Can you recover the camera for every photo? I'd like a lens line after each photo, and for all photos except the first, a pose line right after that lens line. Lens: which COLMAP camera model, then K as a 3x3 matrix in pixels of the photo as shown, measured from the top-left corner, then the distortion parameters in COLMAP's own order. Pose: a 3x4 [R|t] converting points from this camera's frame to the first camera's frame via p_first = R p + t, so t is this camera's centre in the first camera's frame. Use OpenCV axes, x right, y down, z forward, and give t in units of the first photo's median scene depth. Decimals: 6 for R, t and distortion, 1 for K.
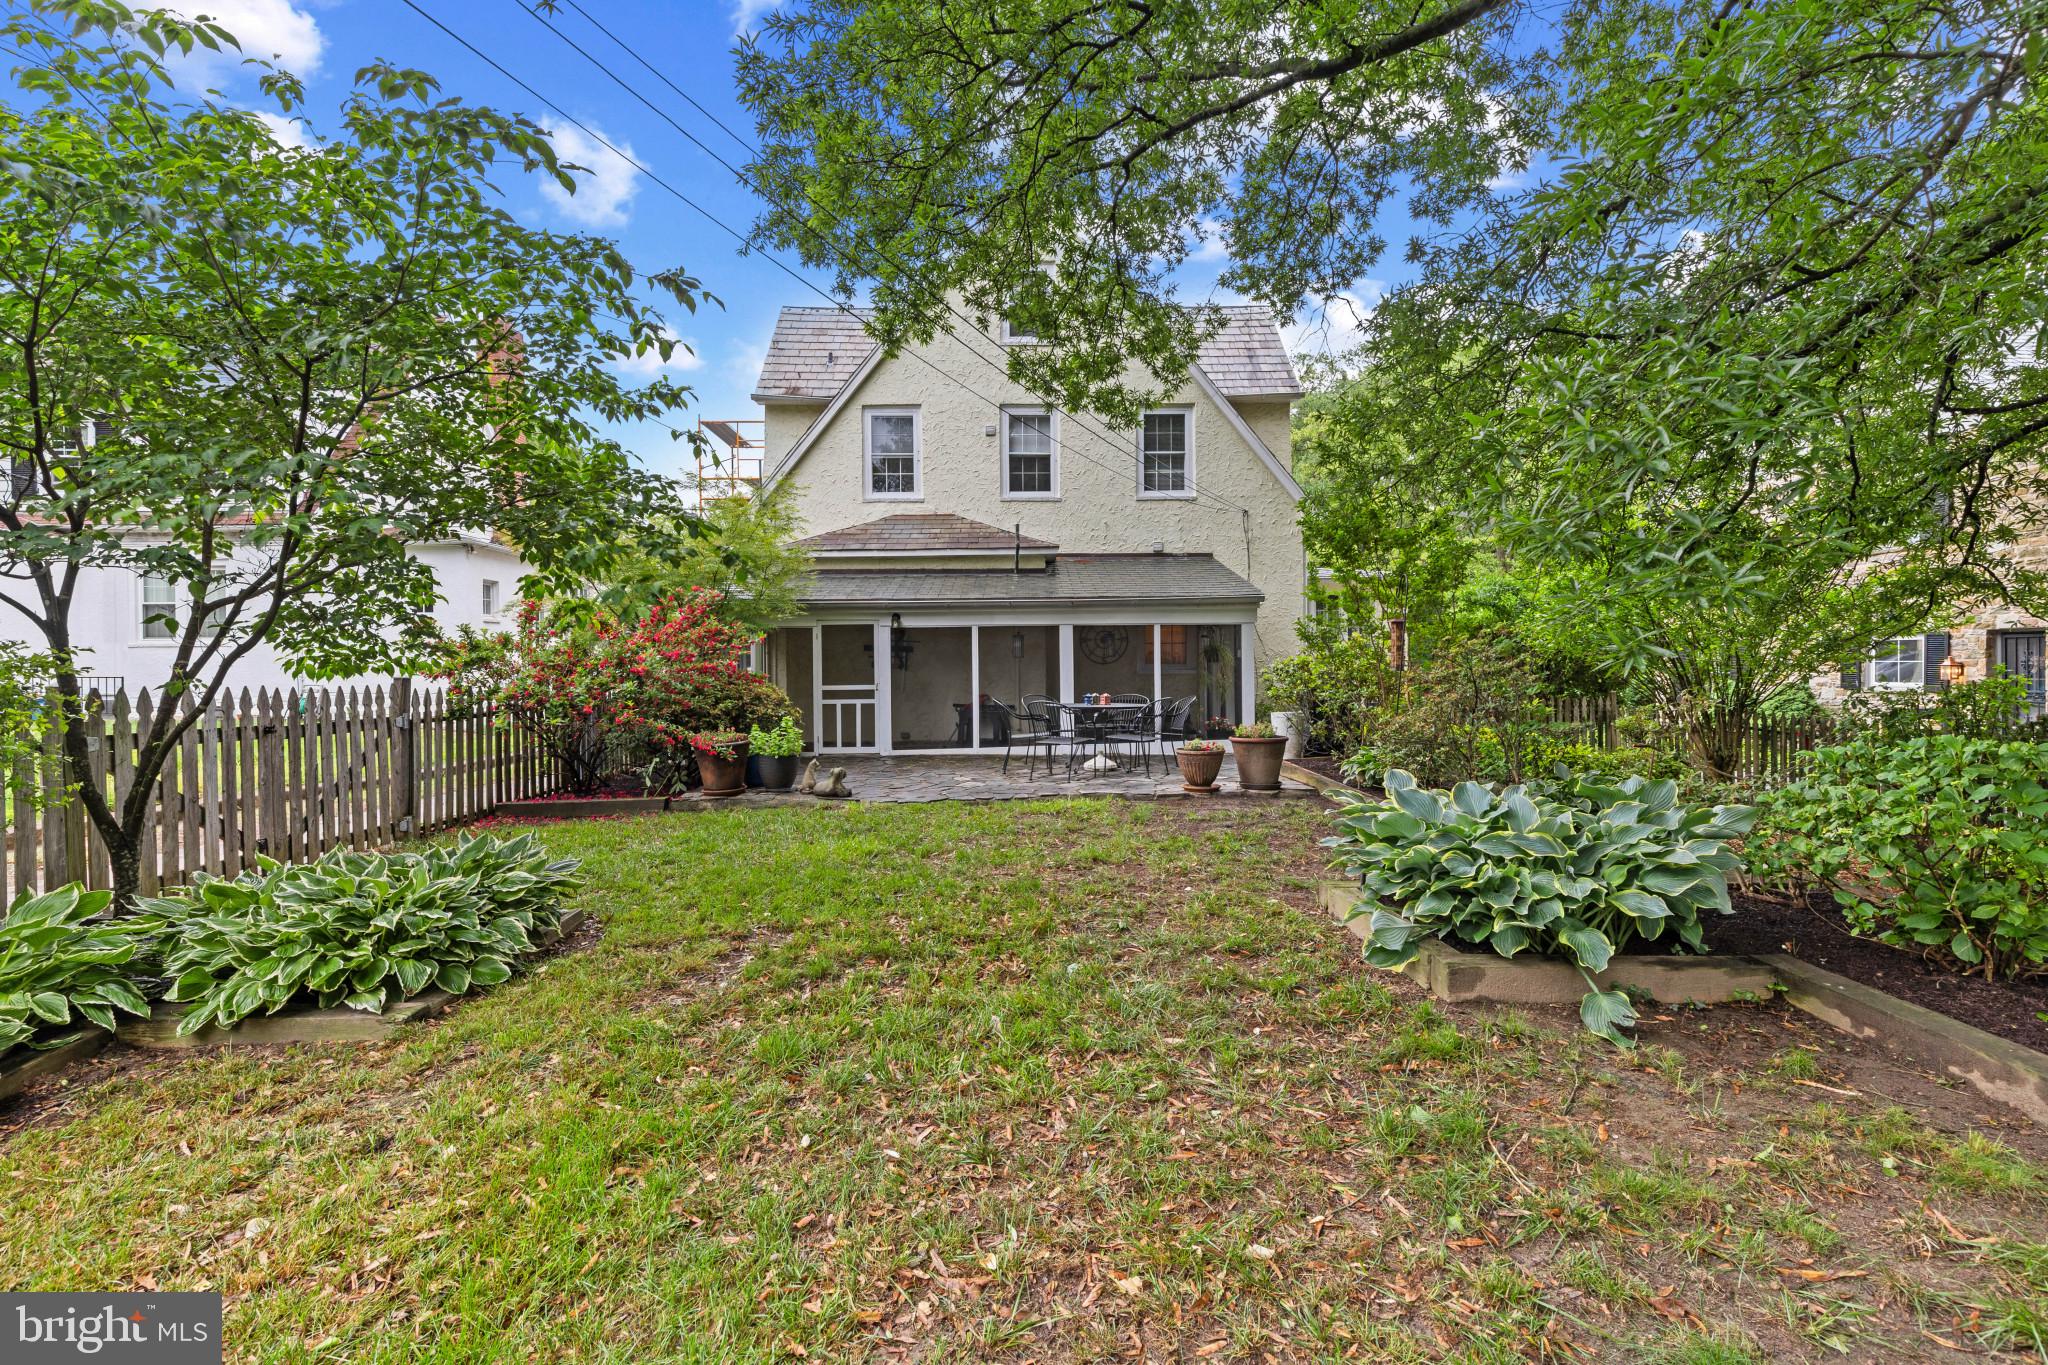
lens RADIAL K [[901.3, 0, 1037.0], [0, 901.3, 683.1], [0, 0, 1]] dist [0.003697, -0.000911]
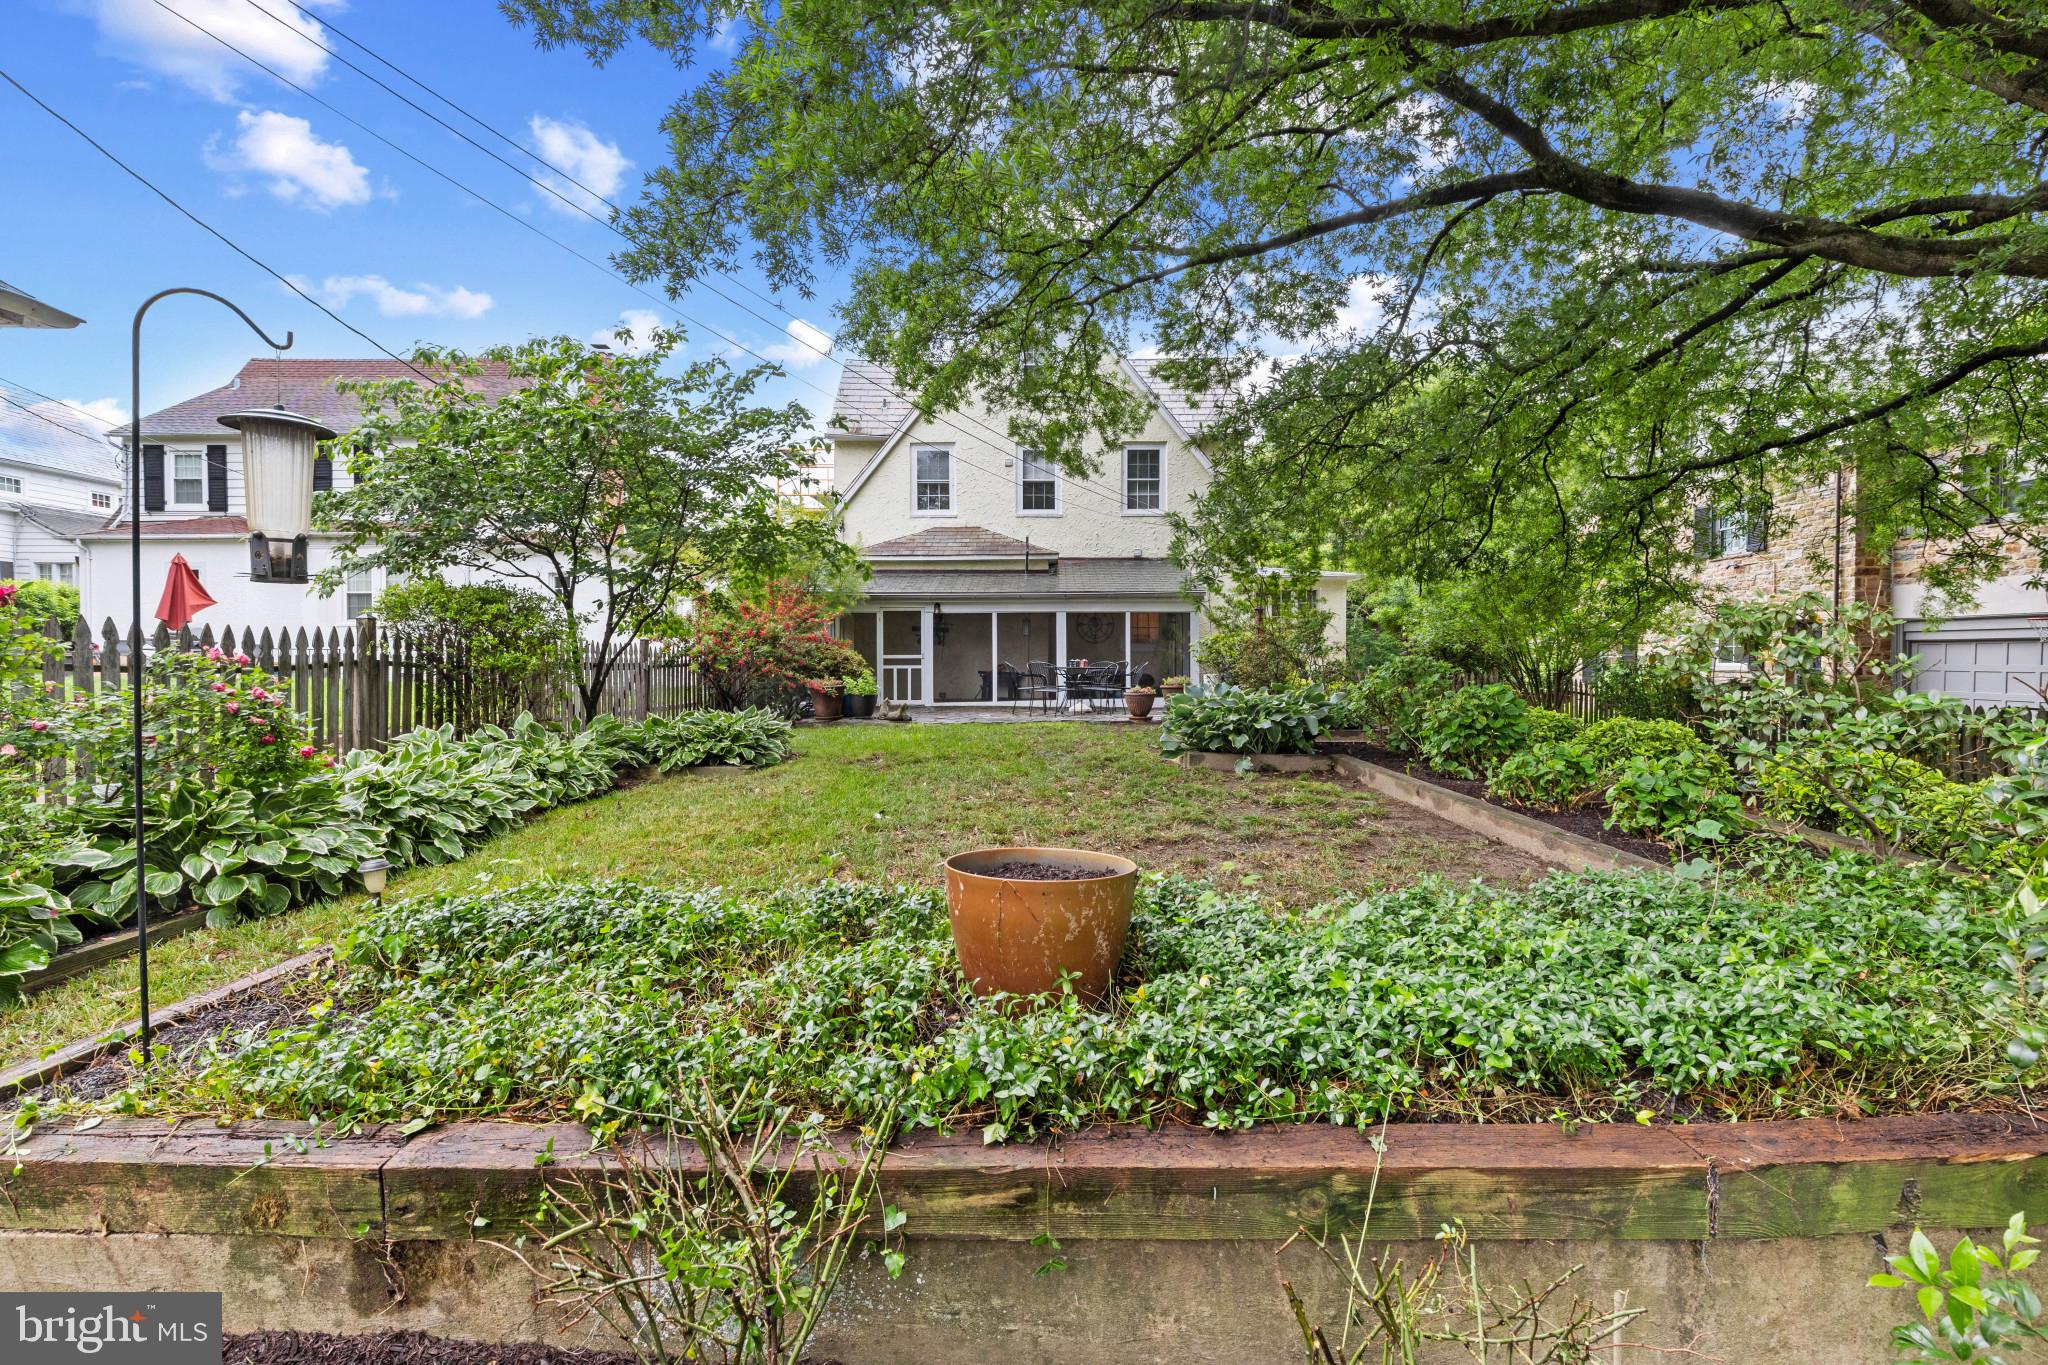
lens RADIAL K [[882.4, 0, 1042.2], [0, 882.4, 687.9], [0, 0, 1]] dist [-0.007515, -0.000030]
pose [[0.999714, 0.007040, -0.022851, 0.047058], [-0.006671, 0.999847, 0.016166, 0.039452], [0.022961, -0.016009, 0.999608, -0.457128]]
